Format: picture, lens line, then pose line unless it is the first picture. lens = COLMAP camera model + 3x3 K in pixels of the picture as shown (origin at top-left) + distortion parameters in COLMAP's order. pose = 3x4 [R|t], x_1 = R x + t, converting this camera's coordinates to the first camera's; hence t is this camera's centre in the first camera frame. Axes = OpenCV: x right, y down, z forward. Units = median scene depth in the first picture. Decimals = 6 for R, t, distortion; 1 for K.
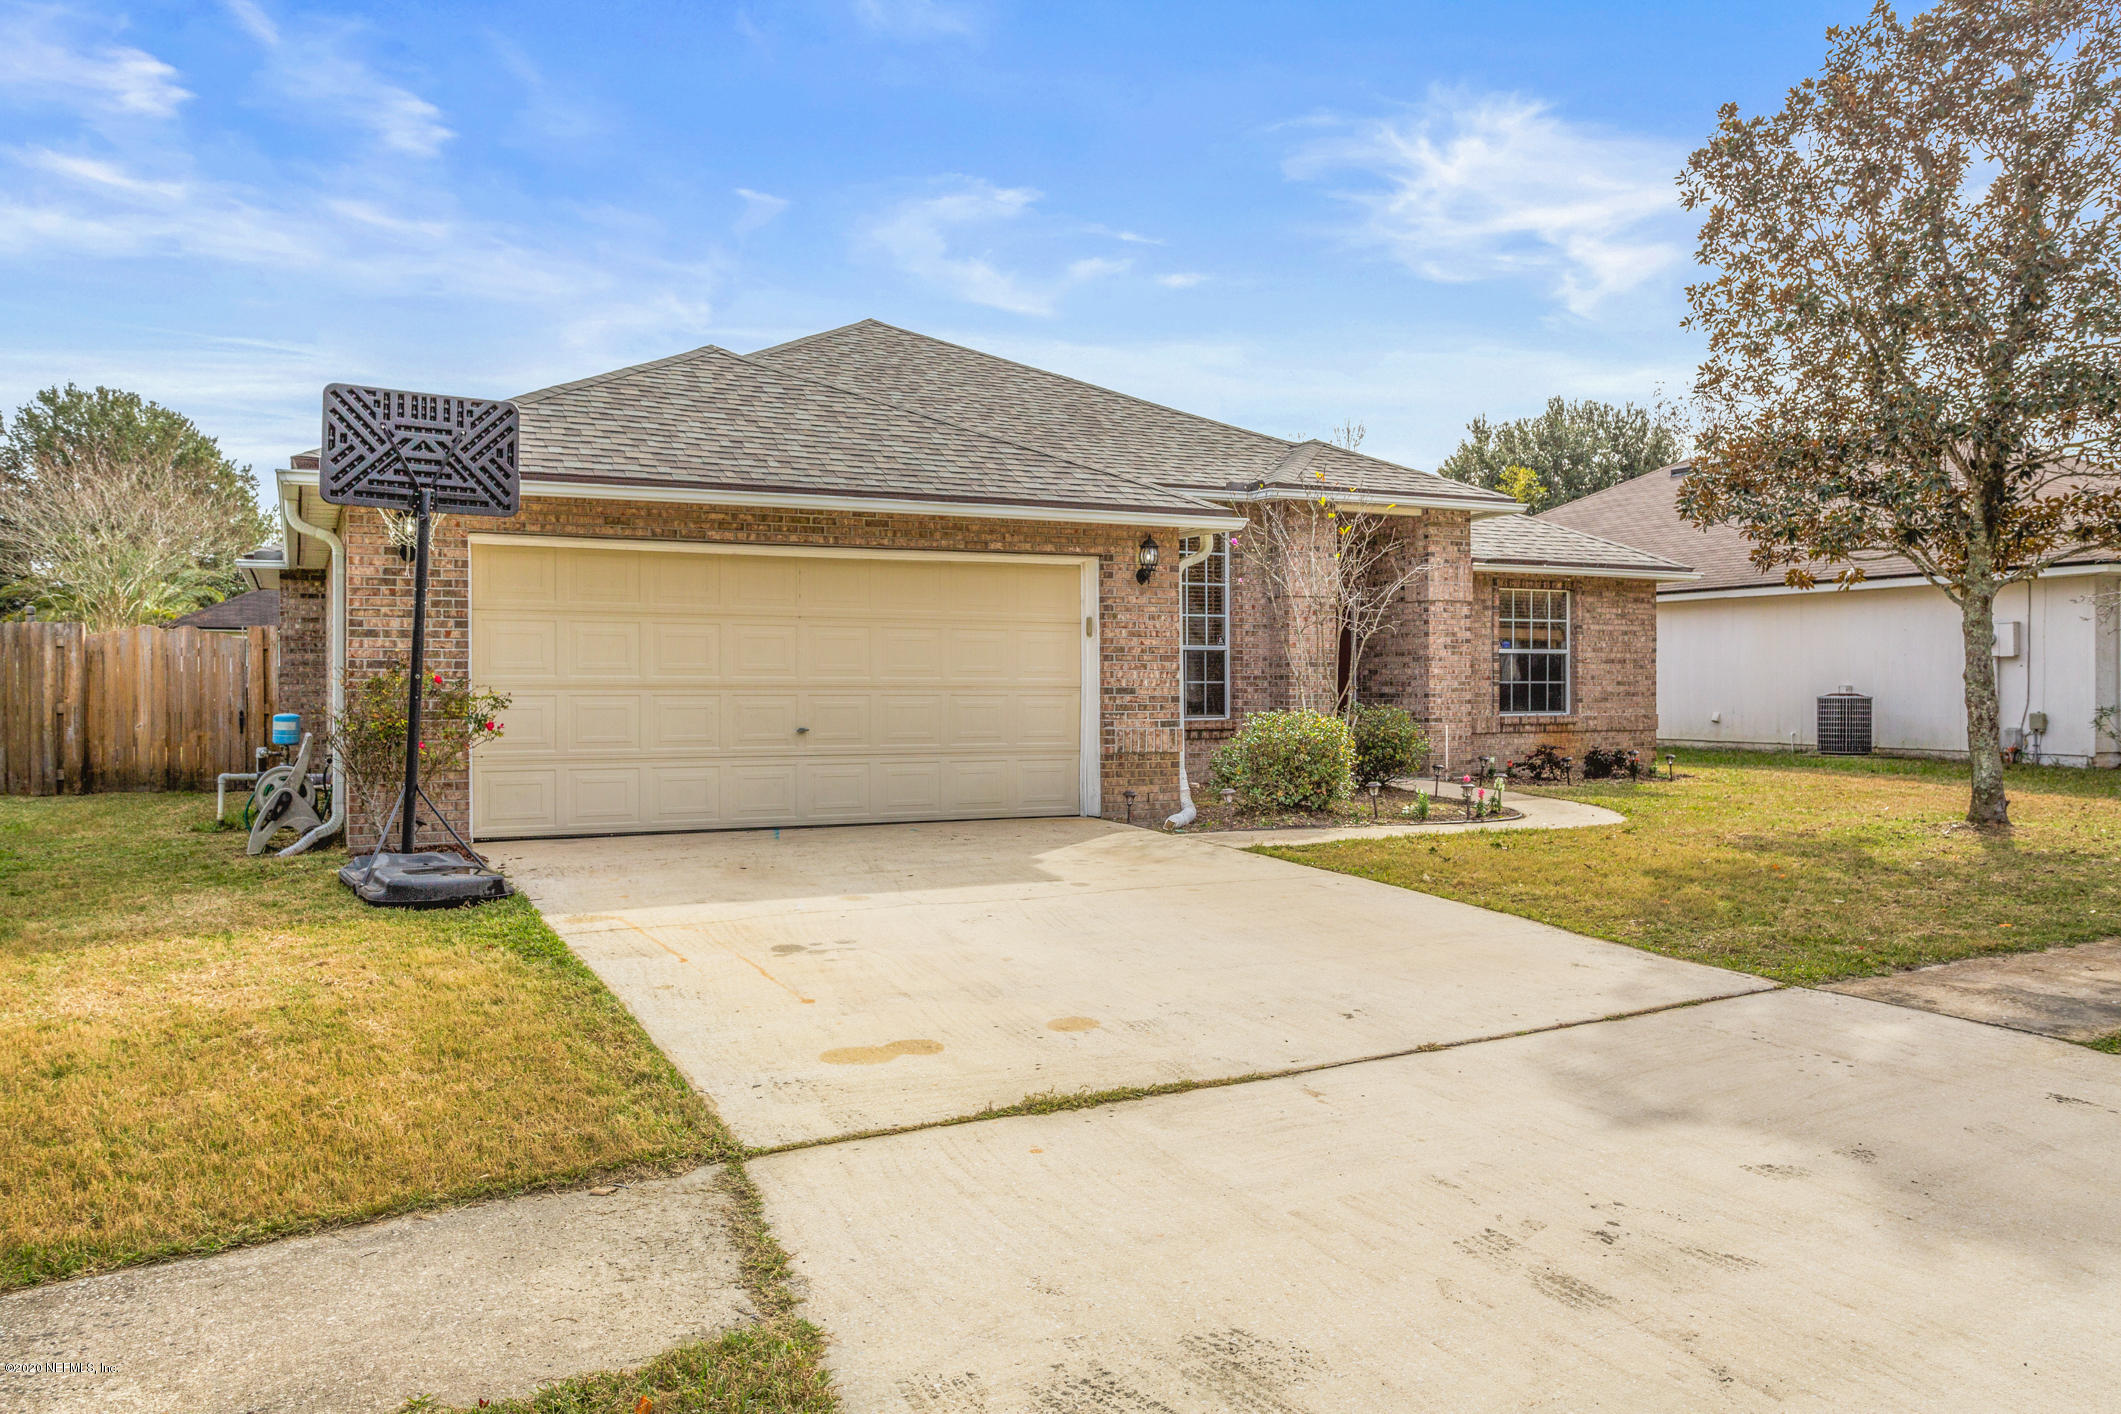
lens RADIAL K [[1536.6, 0, 1058.4], [0, 1536.6, 700.6], [0, 0, 1]] dist [0.006106, 0.004456]
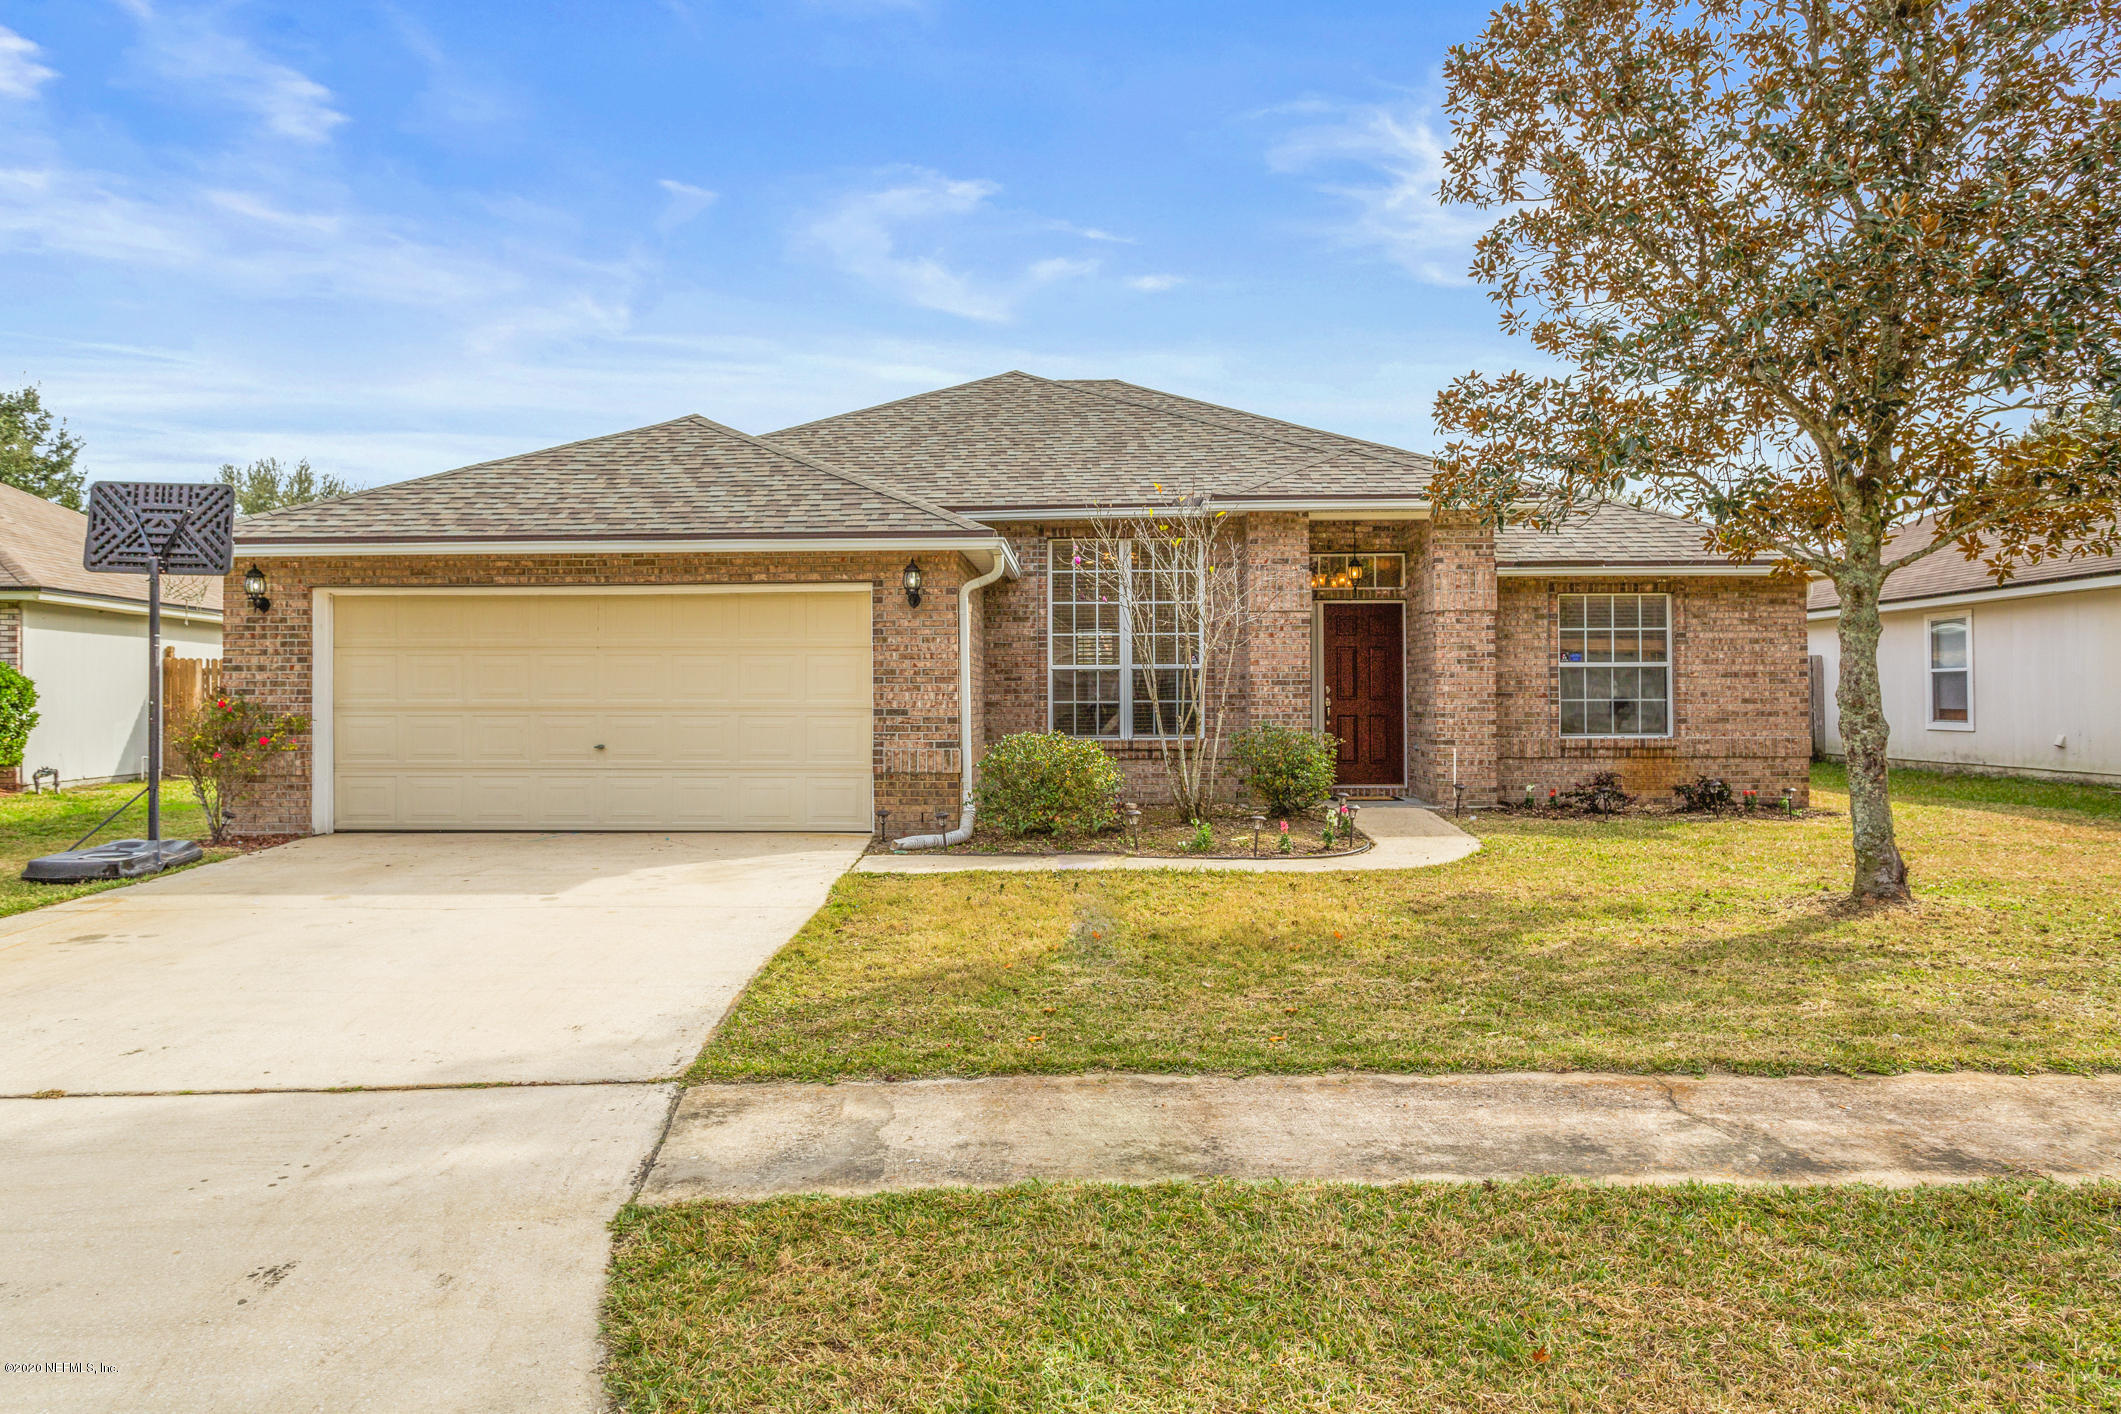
lens RADIAL K [[1342.9, 0, 1051.6], [0, 1342.9, 719.1], [0, 0, 1]] dist [0.001841, -0.001356]
pose [[0.882429, 0.005344, -0.470416, 0.585037], [-0.002361, 0.999973, 0.006931, -0.008679], [0.470440, -0.005005, 0.882418, 0.269358]]
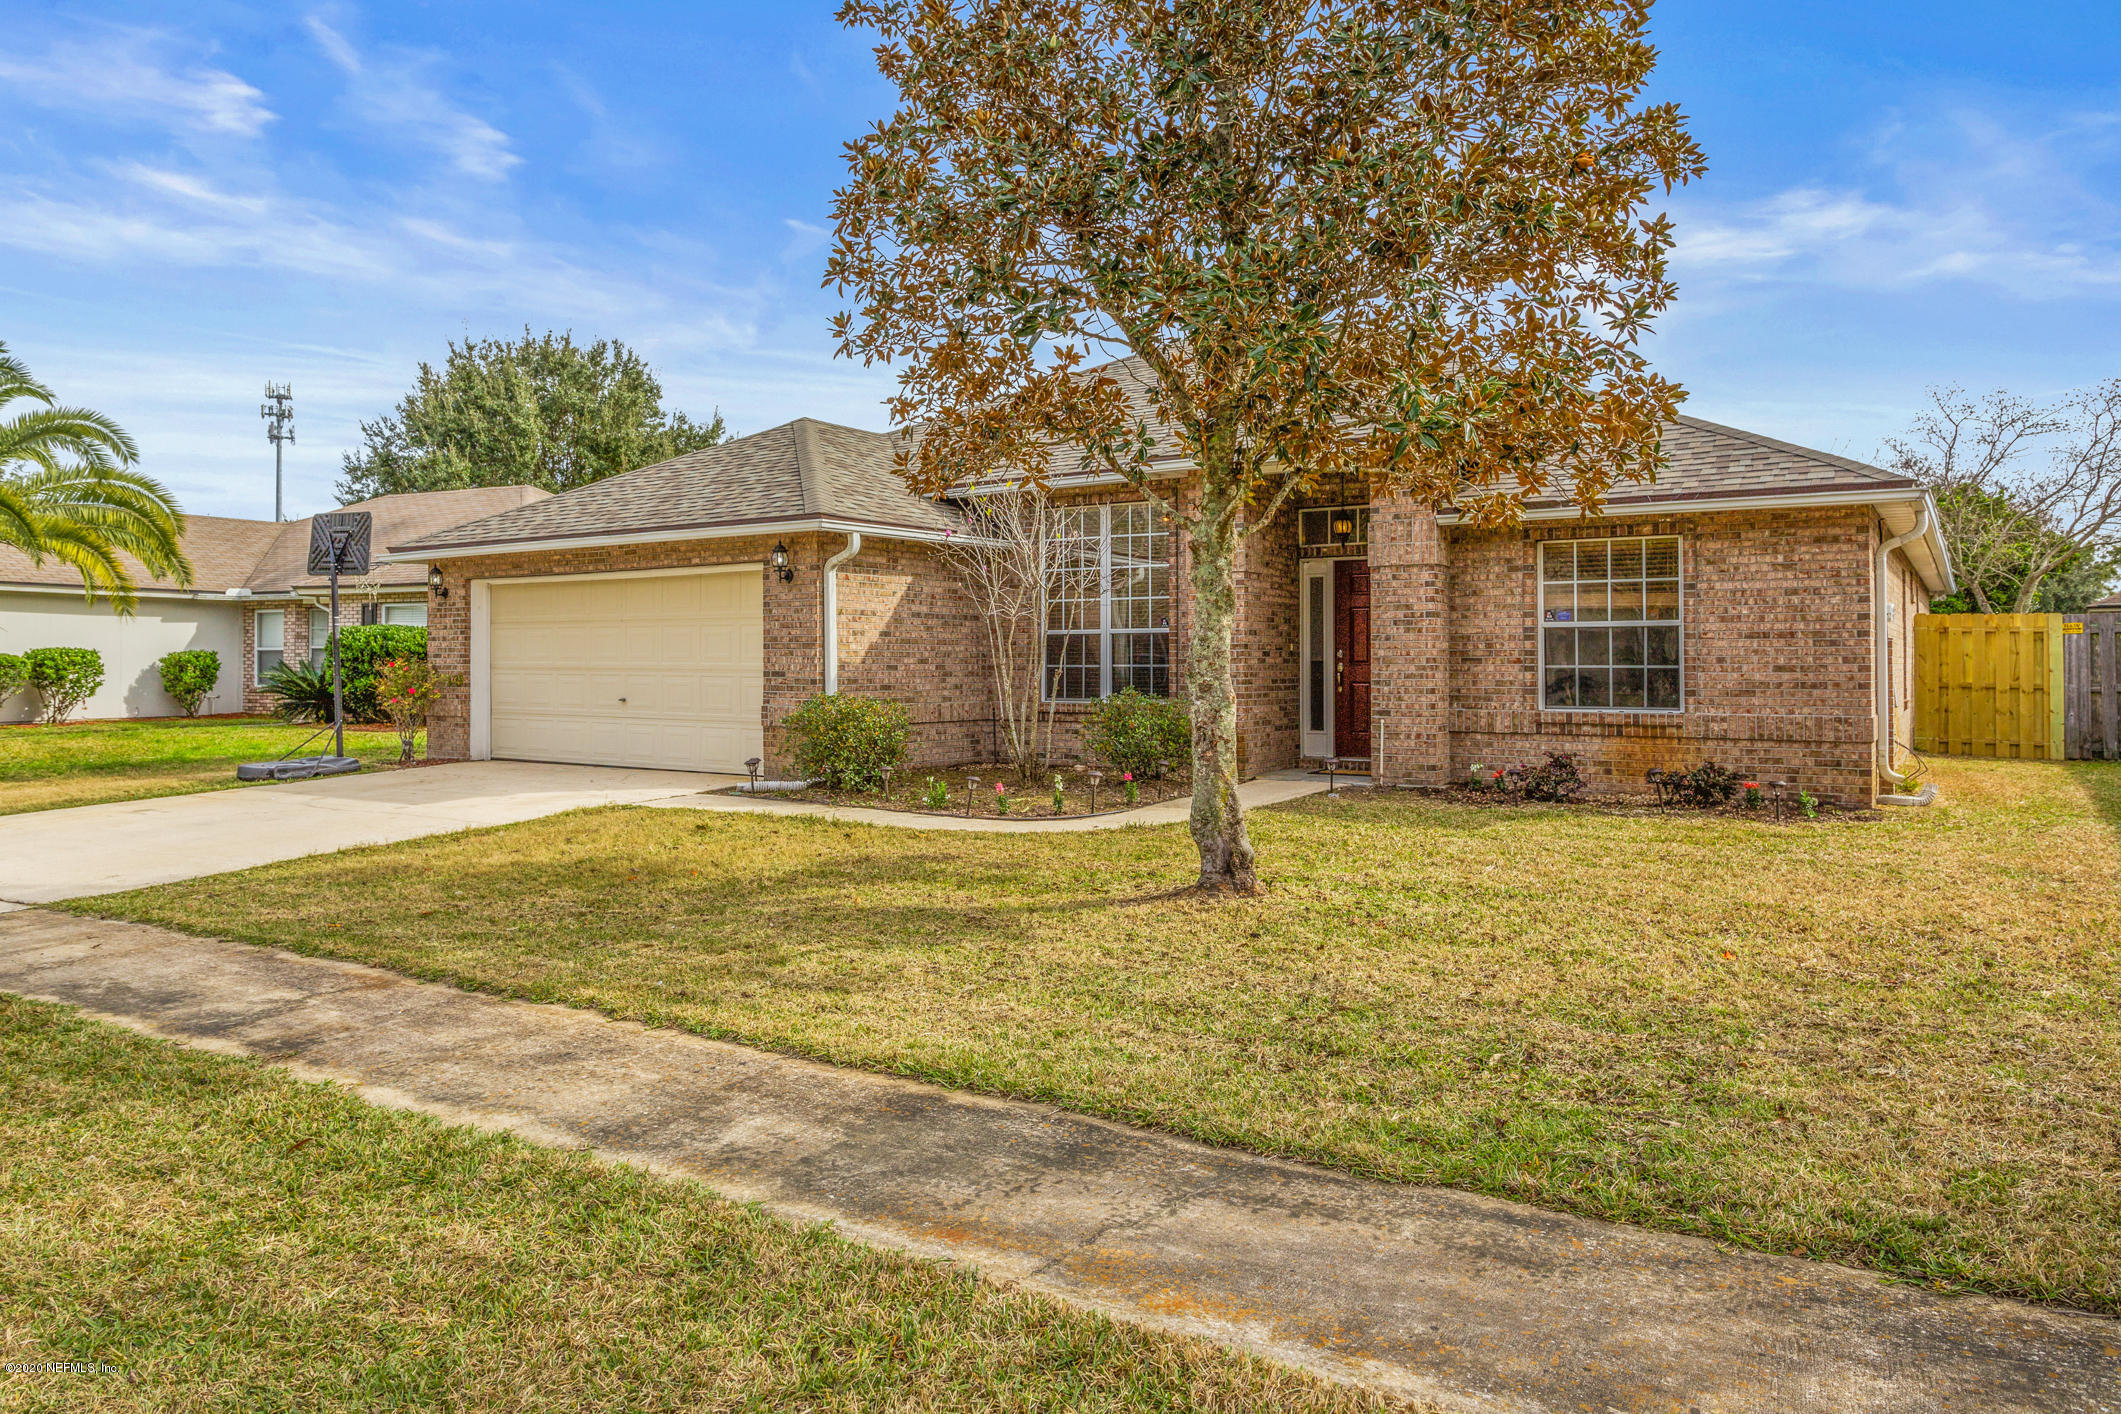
lens RADIAL K [[1342.9, 0, 1042.9], [0, 1342.9, 693.3], [0, 0, 1]] dist [0.001841, -0.001356]
pose [[0.508872, 0.019665, -0.860618, 1.089028], [-0.009845, 0.999807, 0.017024, -0.011576], [0.860786, -0.000190, 0.508967, 0.681513]]
